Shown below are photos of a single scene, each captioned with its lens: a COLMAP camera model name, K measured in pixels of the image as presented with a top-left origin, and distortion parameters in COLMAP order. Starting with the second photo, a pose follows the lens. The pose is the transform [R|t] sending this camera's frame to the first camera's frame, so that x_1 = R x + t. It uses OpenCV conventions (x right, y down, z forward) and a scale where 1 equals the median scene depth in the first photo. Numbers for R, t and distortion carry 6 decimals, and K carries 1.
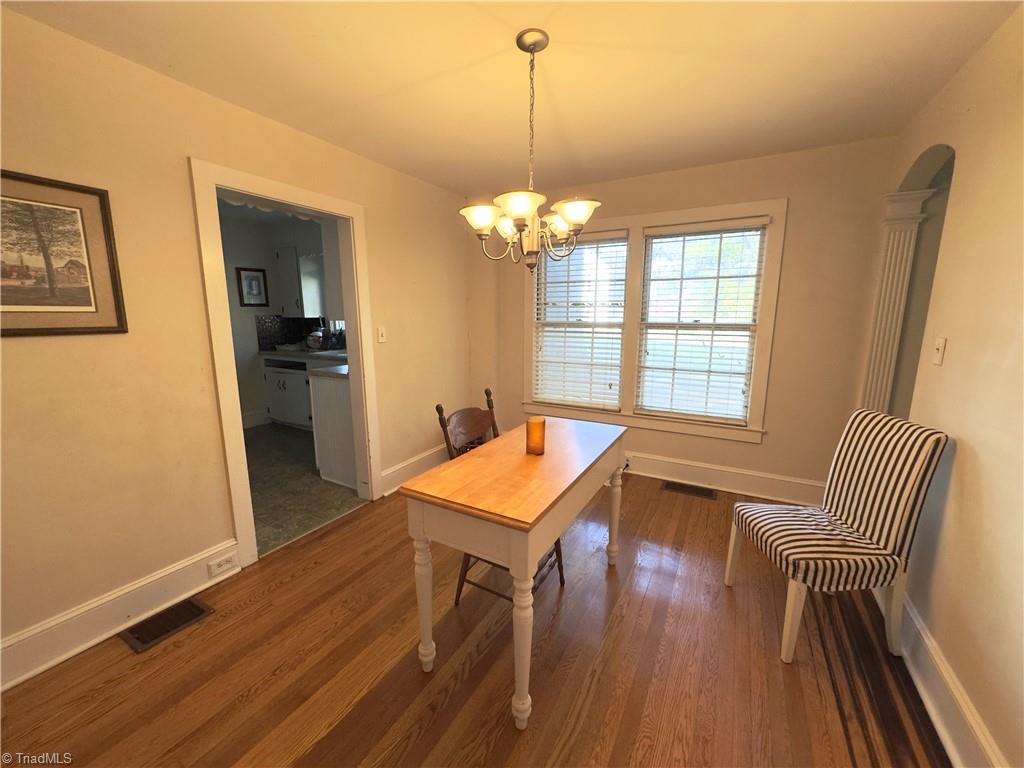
lens RADIAL K [[408.4, 0, 513.4], [0, 408.4, 386.0], [0, 0, 1]] dist [-0.007722, -0.000010]
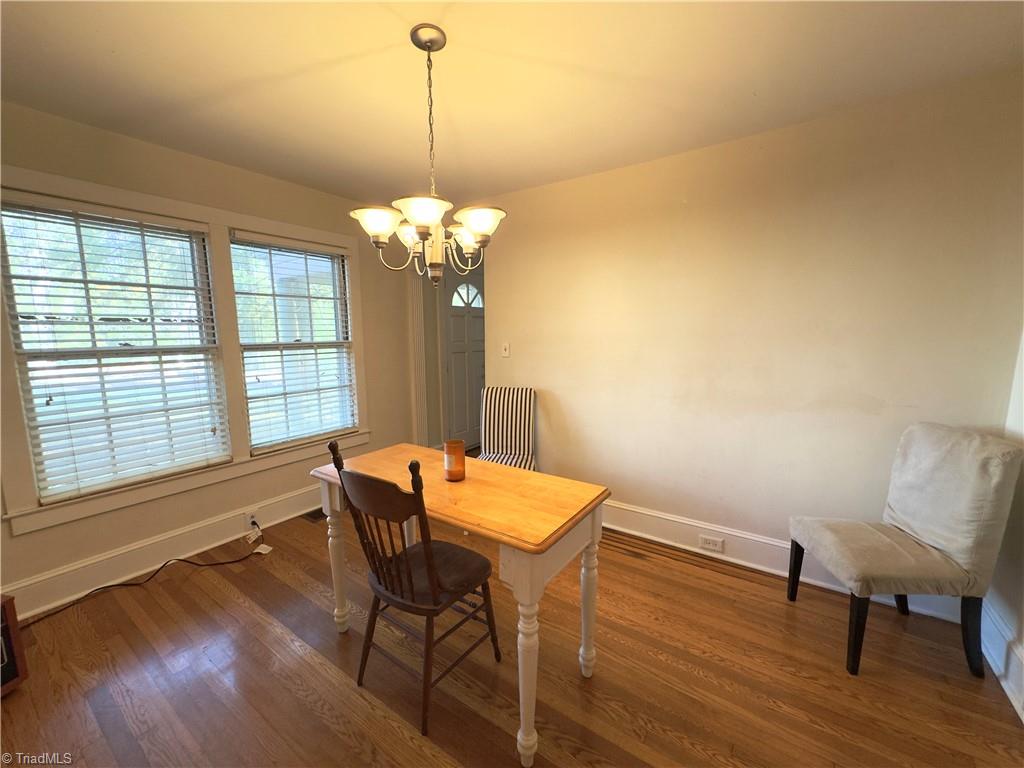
lens RADIAL K [[408.4, 0, 513.4], [0, 408.4, 386.0], [0, 0, 1]] dist [-0.007722, -0.000010]
pose [[0.090913, -0.133358, 0.986889, -0.481064], [0.182375, 0.976463, 0.115149, -0.074408], [-0.979017, 0.169516, 0.113094, 0.423025]]
